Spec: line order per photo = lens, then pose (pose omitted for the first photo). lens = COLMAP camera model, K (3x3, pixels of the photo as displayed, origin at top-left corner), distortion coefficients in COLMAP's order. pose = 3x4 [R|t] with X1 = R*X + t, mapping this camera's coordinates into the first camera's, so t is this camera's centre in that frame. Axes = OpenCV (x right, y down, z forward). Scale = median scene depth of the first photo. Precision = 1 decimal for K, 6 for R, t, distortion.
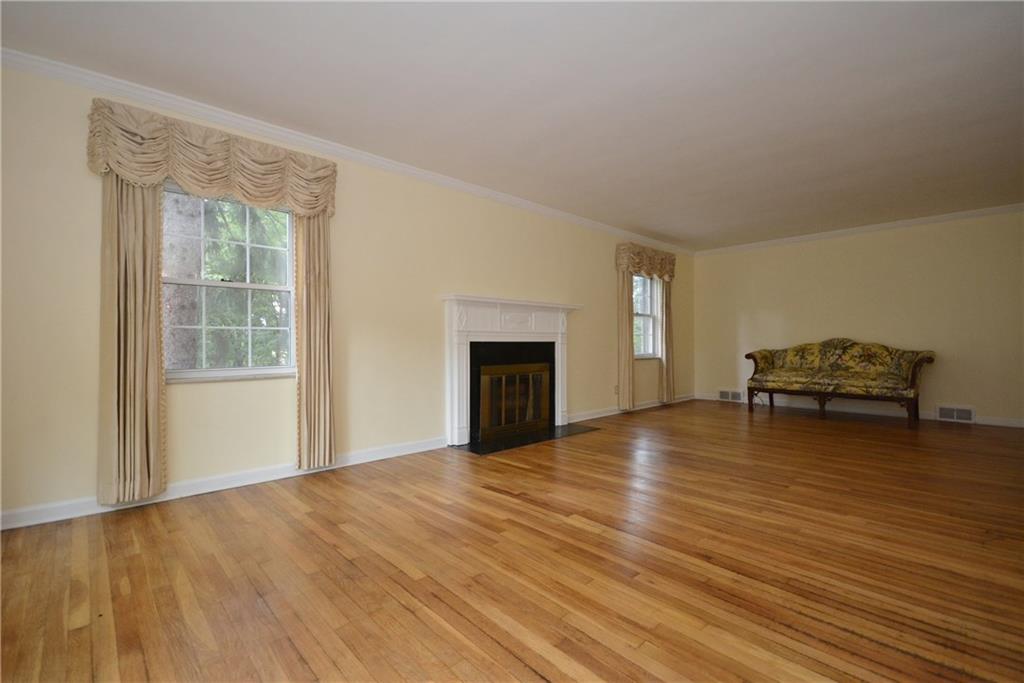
lens RADIAL K [[452.6, 0, 510.6], [0, 452.6, 343.2], [0, 0, 1]] dist [0.002370, -0.002137]
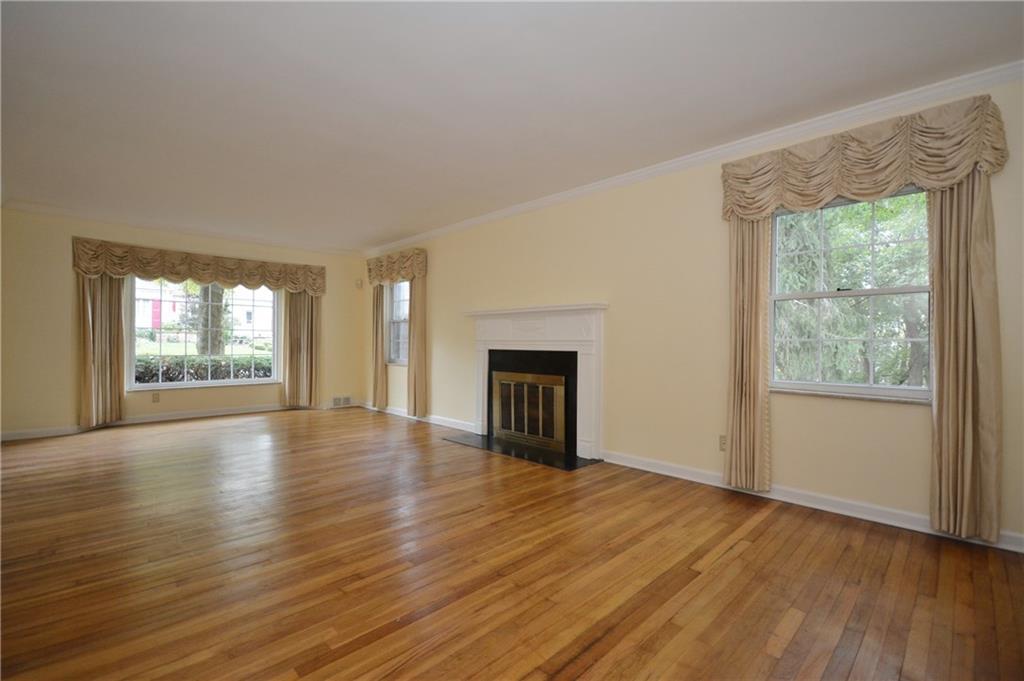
lens RADIAL K [[452.6, 0, 520.3], [0, 452.6, 342.9], [0, 0, 1]] dist [0.002370, -0.002137]
pose [[0.047845, 0.001977, -0.998853, 0.904629], [-0.007047, 0.999974, 0.001642, -0.018950], [0.998830, 0.006961, 0.047857, 0.860766]]
